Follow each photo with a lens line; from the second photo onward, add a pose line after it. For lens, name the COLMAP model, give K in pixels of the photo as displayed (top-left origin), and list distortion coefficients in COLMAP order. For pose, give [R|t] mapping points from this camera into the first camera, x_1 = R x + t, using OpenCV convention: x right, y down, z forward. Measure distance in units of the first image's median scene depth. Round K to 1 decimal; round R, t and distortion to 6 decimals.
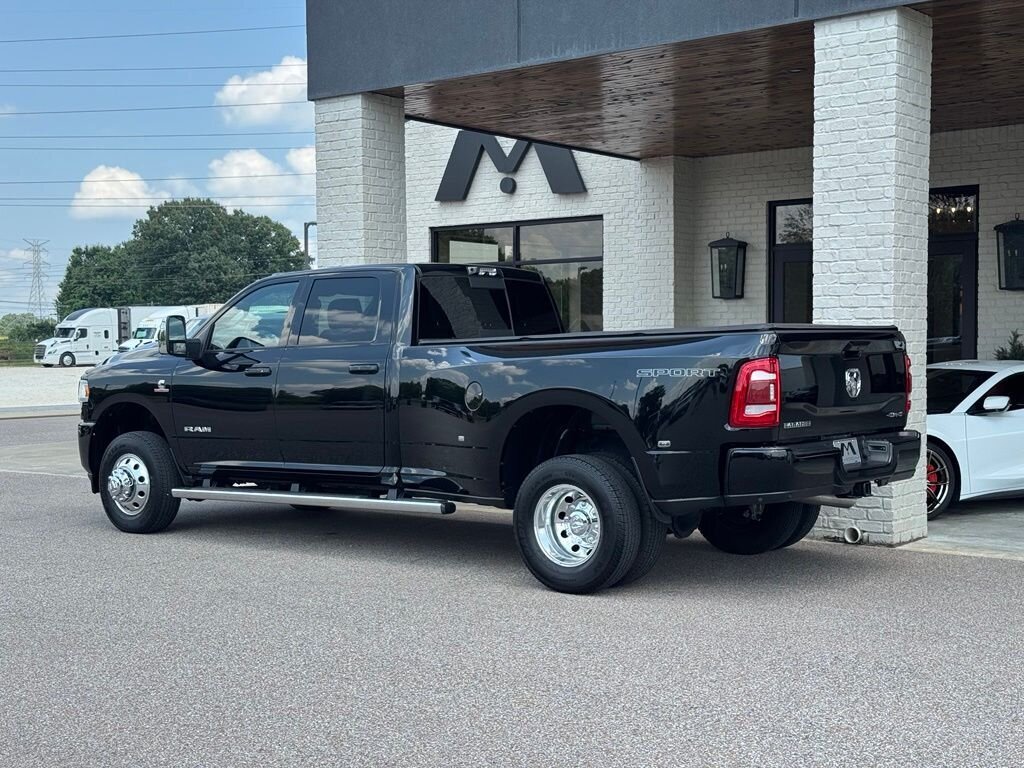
lens RADIAL K [[1423.8, 0, 507.2], [0, 1423.8, 386.8], [0, 0, 1]] dist [0.157421, -0.137482]
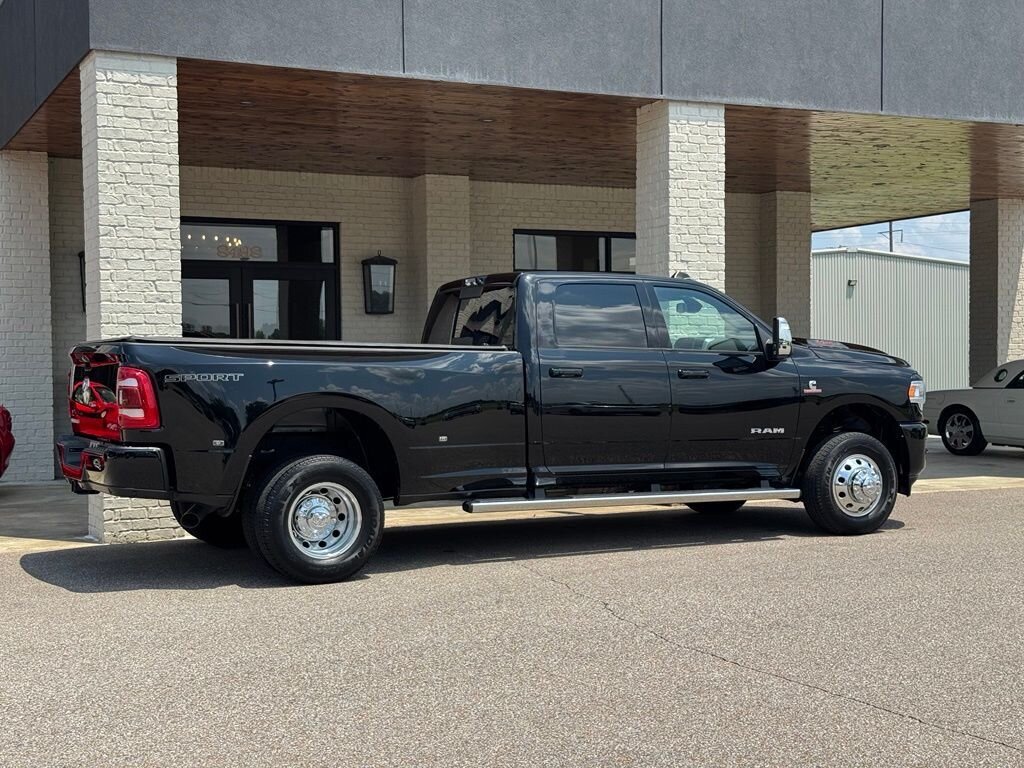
lens RADIAL K [[1426.9, 0, 511.6], [0, 1426.9, 383.0], [0, 0, 1]] dist [0.172608, -0.276220]
pose [[0.439413, -0.013136, 0.898189, -0.886502], [0.035094, 0.999381, -0.002553, -0.003813], [-0.897599, 0.032643, 0.439602, 0.509238]]
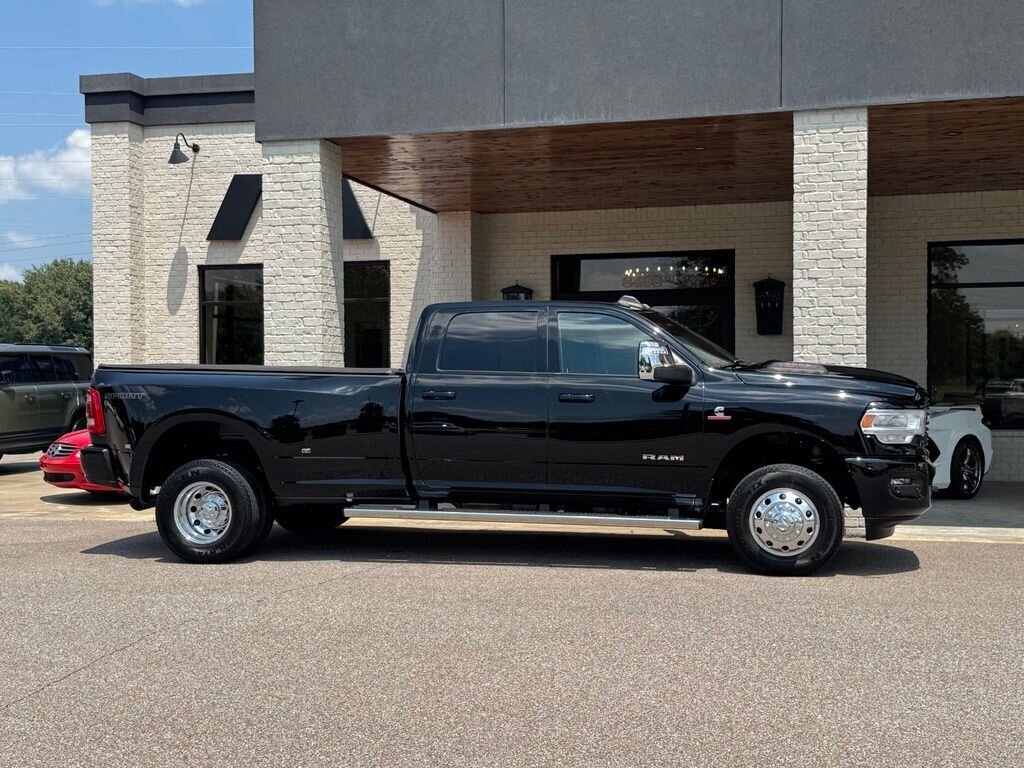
lens RADIAL K [[1320.7, 0, 505.5], [0, 1320.7, 384.7], [0, 0, 1]] dist [0.195031, -0.426327]
pose [[0.919510, -0.000609, 0.393066, -0.408654], [0.012219, 0.999560, -0.027036, 0.005955], [-0.392877, 0.029663, 0.919113, 0.051261]]
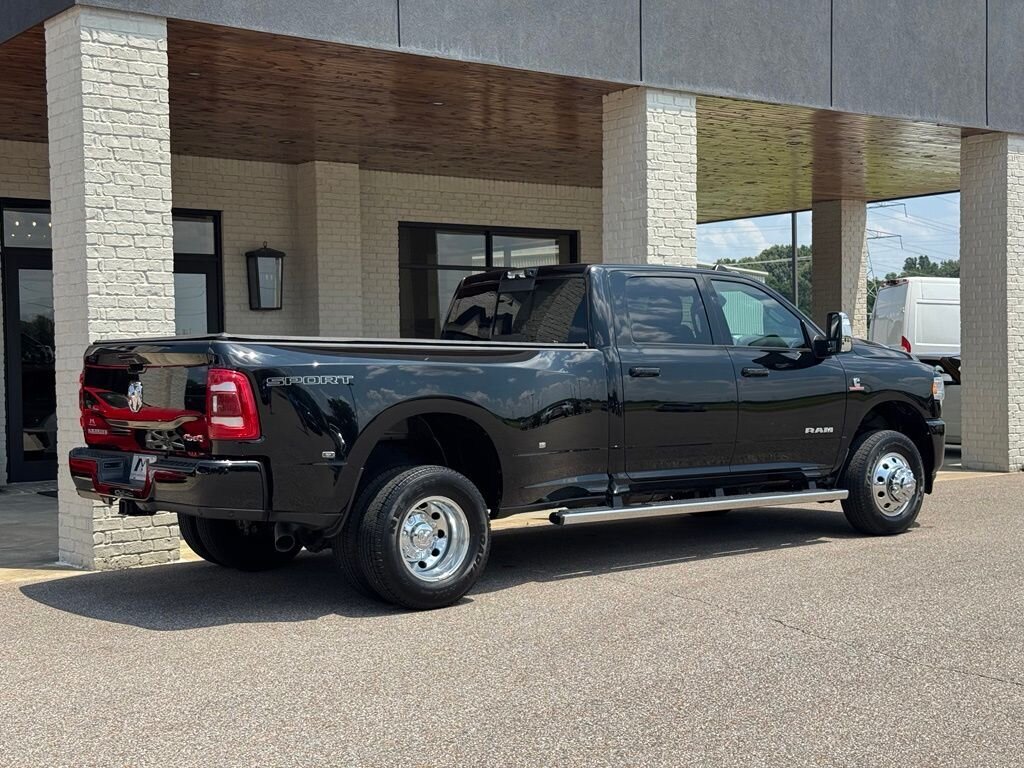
lens RADIAL K [[1425.8, 0, 507.8], [0, 1425.8, 388.2], [0, 0, 1]] dist [0.176840, -0.296074]
pose [[0.247588, -0.020765, 0.968643, -0.896619], [0.043939, 0.998982, 0.010184, -0.013224], [-0.967869, 0.040040, 0.248248, 0.729363]]
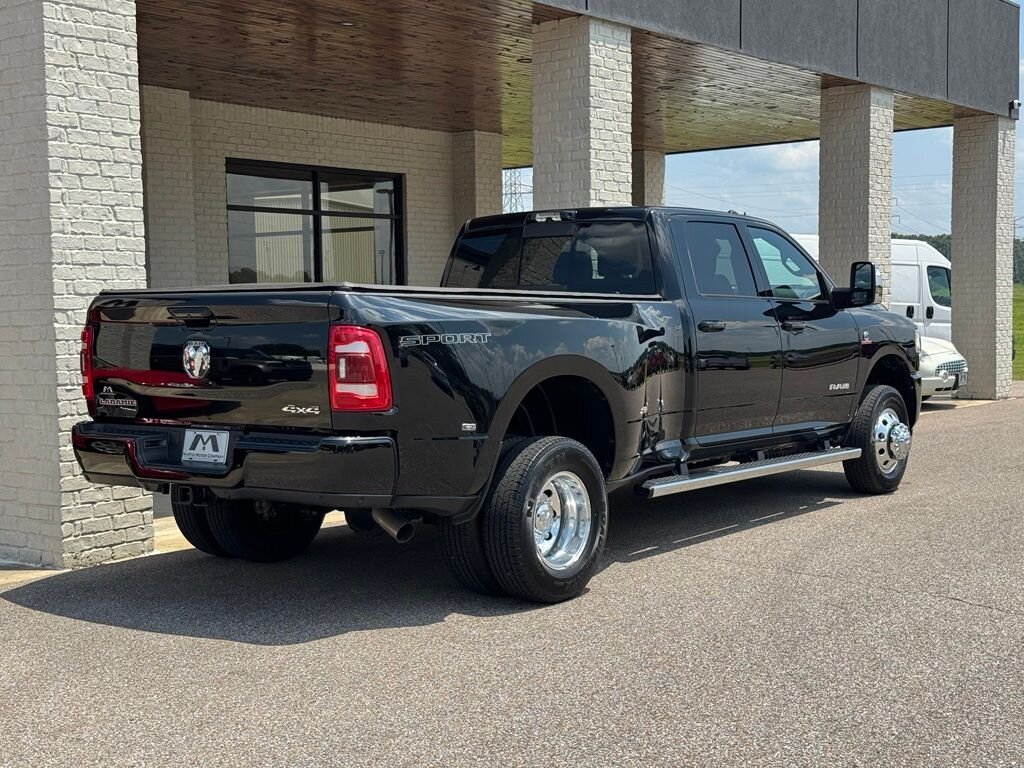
lens RADIAL K [[1424.8, 0, 512.0], [0, 1424.8, 384.0], [0, 0, 1]] dist [0.178282, -0.315226]
pose [[0.002255, -0.052979, 0.998593, -0.832548], [0.045534, 0.997565, 0.052822, -0.024501], [-0.998960, 0.045351, 0.004662, 0.950196]]
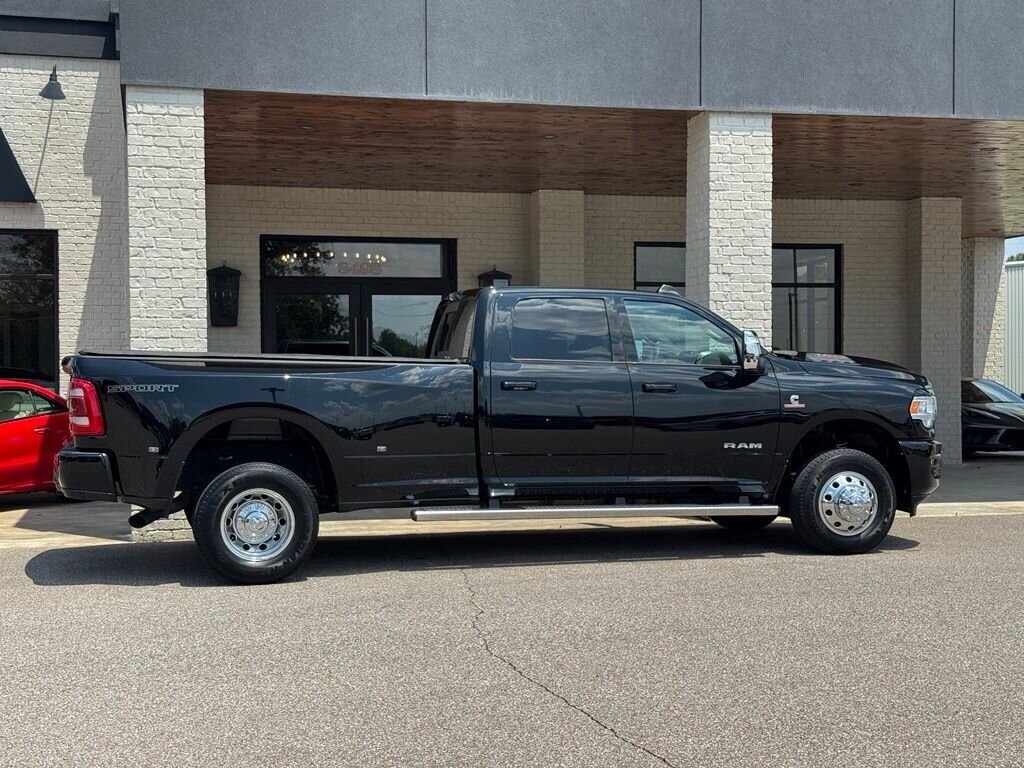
lens RADIAL K [[1426.9, 0, 511.6], [0, 1426.9, 383.0], [0, 0, 1]] dist [0.172608, -0.276220]
pose [[0.613925, -0.002834, 0.789359, -0.794113], [0.026566, 0.999501, -0.017074, 0.002084], [-0.788917, 0.031452, 0.613694, 0.327631]]
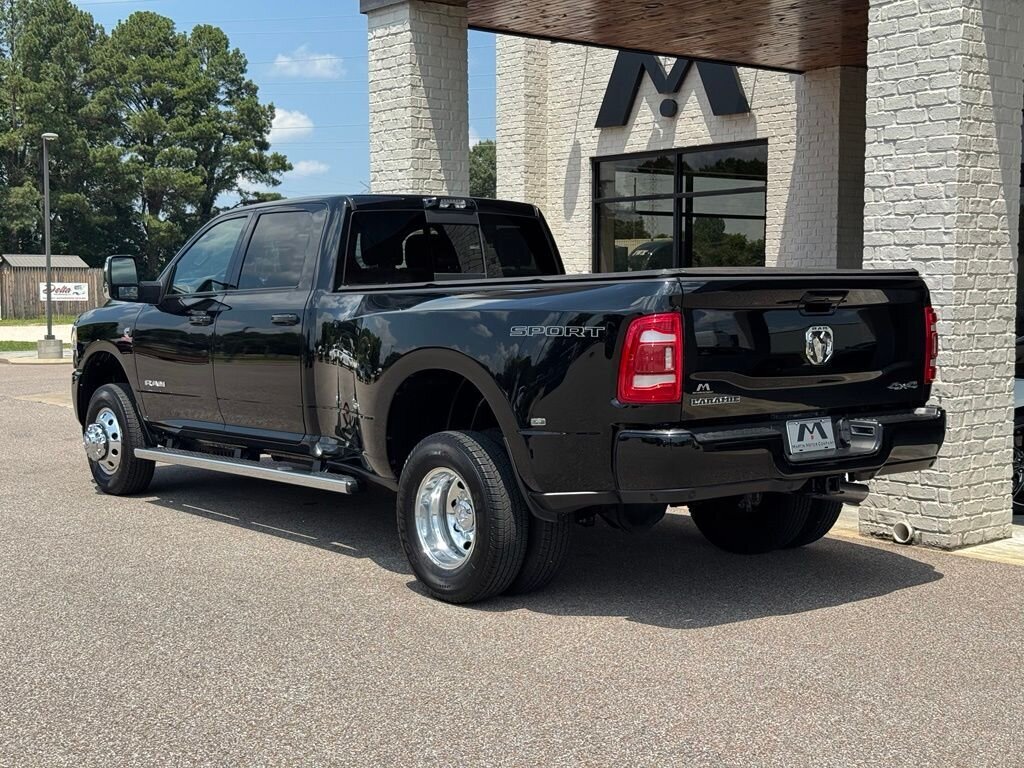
lens RADIAL K [[1425.8, 0, 507.8], [0, 1425.8, 388.2], [0, 0, 1]] dist [0.176840, -0.296074]
pose [[0.975124, 0.019617, -0.220790, 0.178028], [-0.009869, 0.998931, 0.045169, -0.009218], [0.221440, -0.041866, 0.974275, 0.157019]]
